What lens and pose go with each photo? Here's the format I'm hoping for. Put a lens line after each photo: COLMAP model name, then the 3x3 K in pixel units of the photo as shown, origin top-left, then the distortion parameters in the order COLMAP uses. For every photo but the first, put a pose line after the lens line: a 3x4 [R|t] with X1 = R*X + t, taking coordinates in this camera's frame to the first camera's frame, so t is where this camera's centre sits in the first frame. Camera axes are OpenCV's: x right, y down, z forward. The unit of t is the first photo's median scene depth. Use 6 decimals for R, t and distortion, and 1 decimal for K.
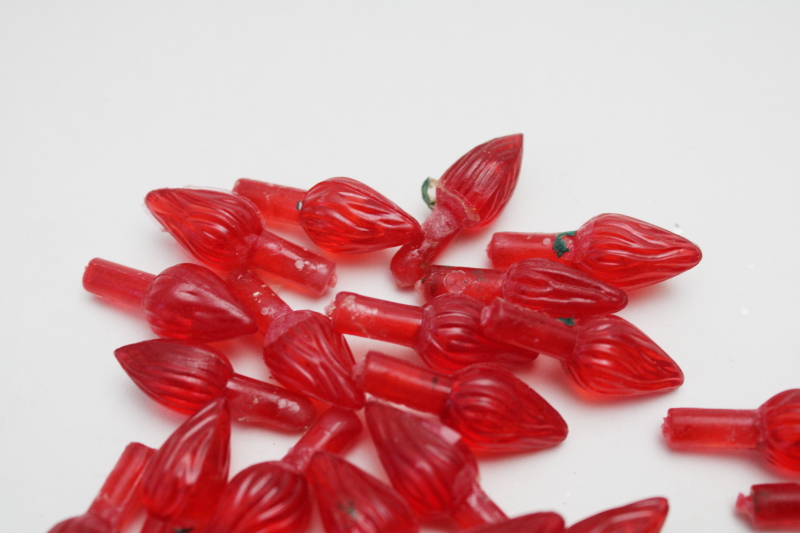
lens RADIAL K [[1265.2, 0, 400.0], [0, 1265.2, 266.5], [0, 0, 1]] dist [-0.122149, 0.121901]
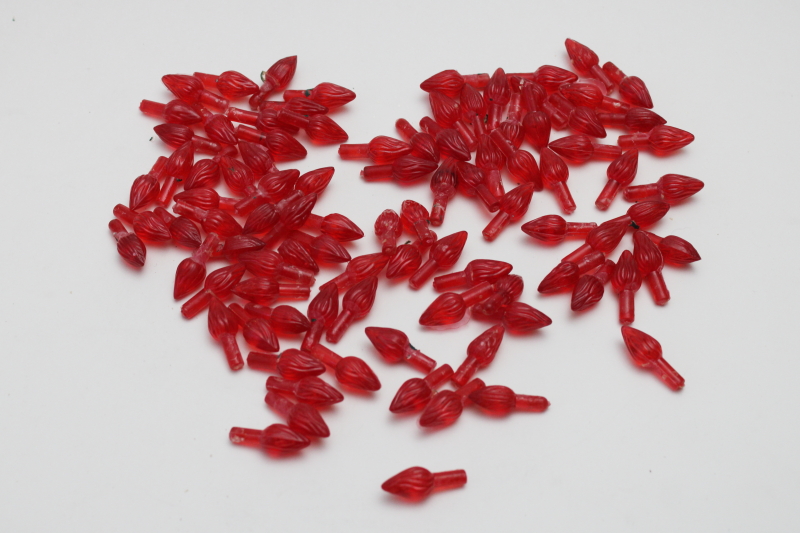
lens RADIAL K [[1265.2, 0, 400.0], [0, 1265.2, 266.5], [0, 0, 1]] dist [-0.122149, 0.121901]
pose [[0.998548, -0.009731, 0.052978, 0.184014], [0.008862, 0.999823, 0.016607, 0.337147], [-0.053130, -0.016113, 0.998458, -1.914565]]
